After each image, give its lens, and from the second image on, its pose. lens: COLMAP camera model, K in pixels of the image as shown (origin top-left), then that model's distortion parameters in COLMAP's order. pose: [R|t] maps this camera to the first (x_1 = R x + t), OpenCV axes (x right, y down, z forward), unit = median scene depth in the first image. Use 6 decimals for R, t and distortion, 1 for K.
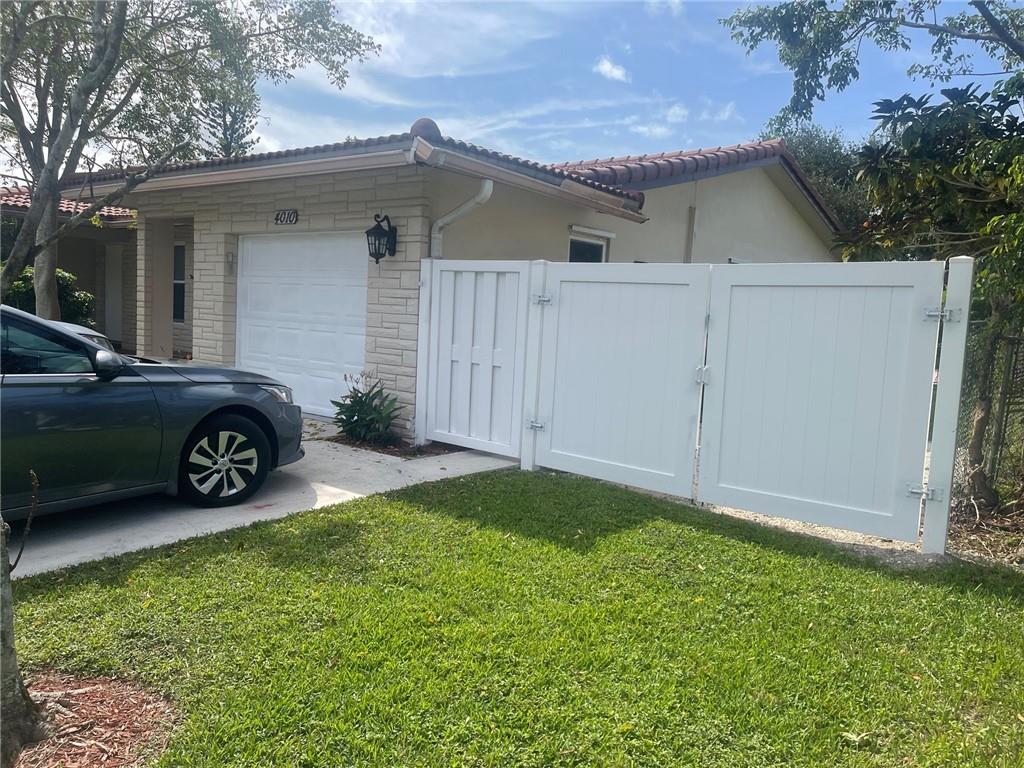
lens RADIAL K [[770.6, 0, 511.9], [0, 770.6, 388.7], [0, 0, 1]] dist [0.050395, -0.040226]
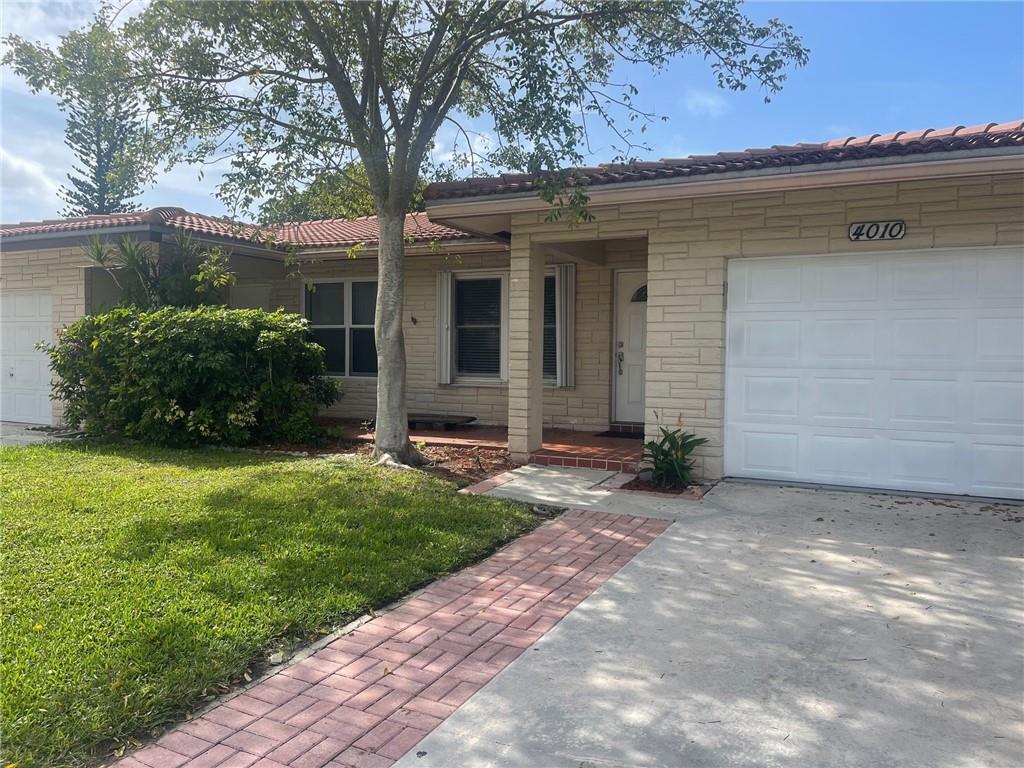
lens RADIAL K [[770.6, 0, 509.2], [0, 770.6, 382.7], [0, 0, 1]] dist [0.050395, -0.040226]
pose [[0.975977, -0.050056, 0.212046, -0.801229], [0.060796, 0.997161, -0.044430, -0.062355], [-0.209220, 0.056254, 0.976249, 0.344379]]
